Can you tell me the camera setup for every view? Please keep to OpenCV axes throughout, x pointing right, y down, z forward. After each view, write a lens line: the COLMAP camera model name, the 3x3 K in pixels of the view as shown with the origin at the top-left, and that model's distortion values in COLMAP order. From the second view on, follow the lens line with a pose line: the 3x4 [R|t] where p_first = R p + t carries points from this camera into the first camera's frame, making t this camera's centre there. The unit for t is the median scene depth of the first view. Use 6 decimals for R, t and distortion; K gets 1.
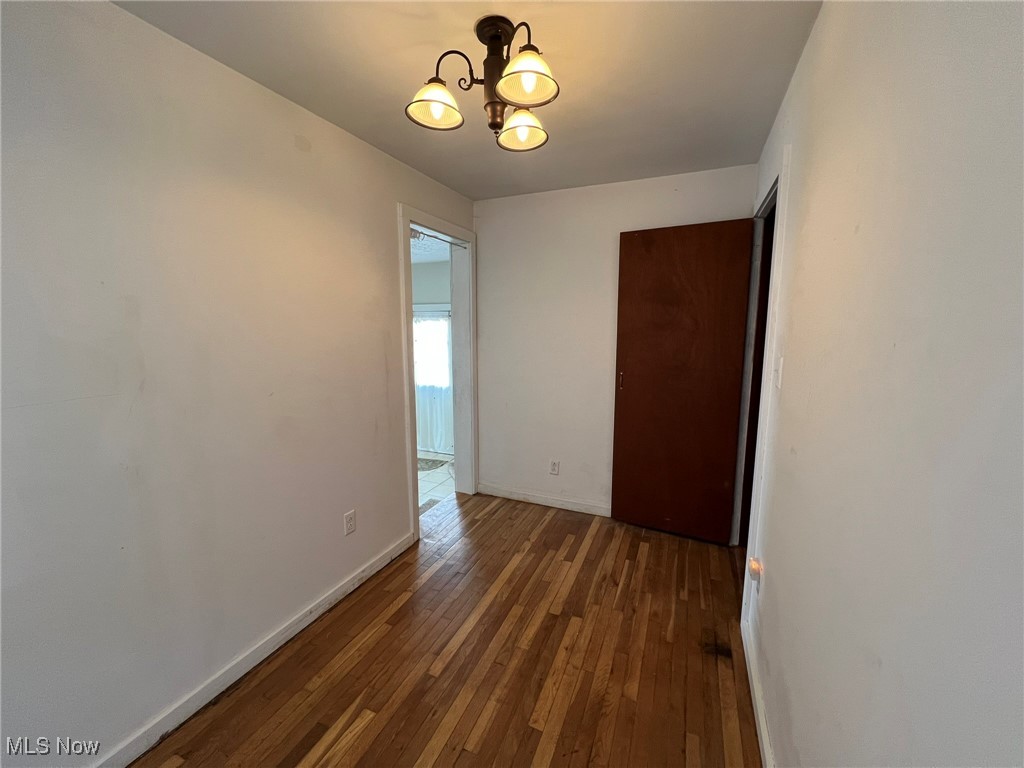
lens RADIAL K [[408.8, 0, 508.5], [0, 408.8, 380.8], [0, 0, 1]] dist [-0.001658, 0.000210]
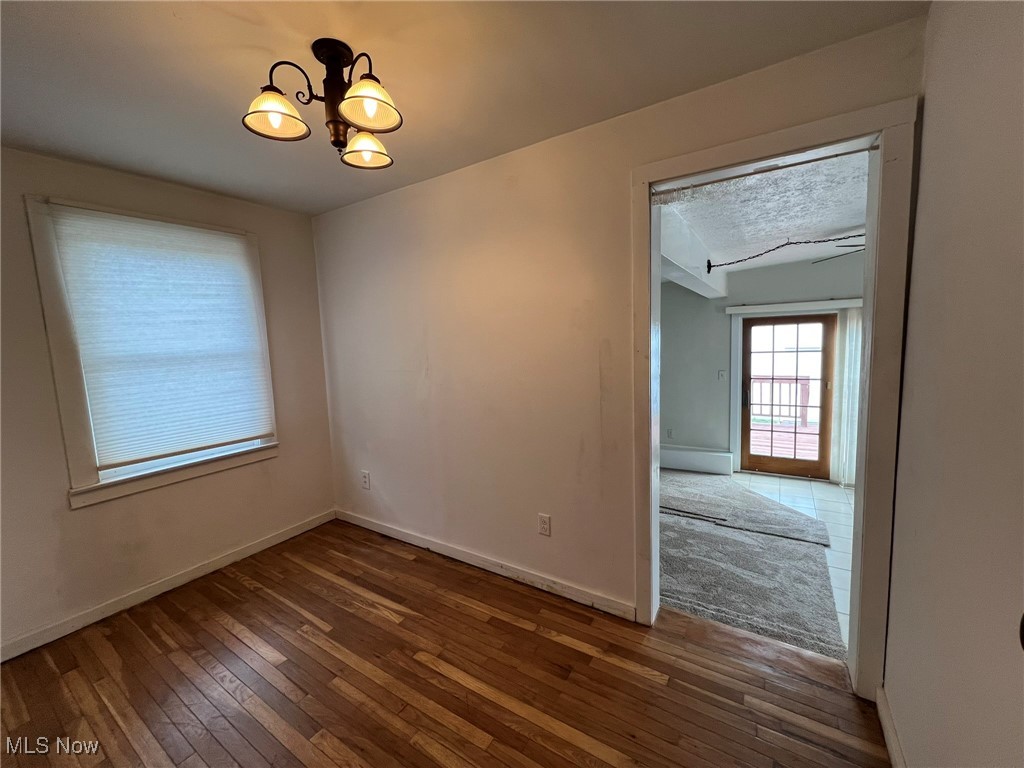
lens RADIAL K [[411.3, 0, 509.3], [0, 411.3, 380.8], [0, 0, 1]] dist [-0.001888, 0.000496]
pose [[-0.156146, 0.111456, -0.981425, 0.738163], [-0.096809, 0.987102, 0.127503, -0.166227], [0.982978, 0.114920, -0.143342, 1.242887]]
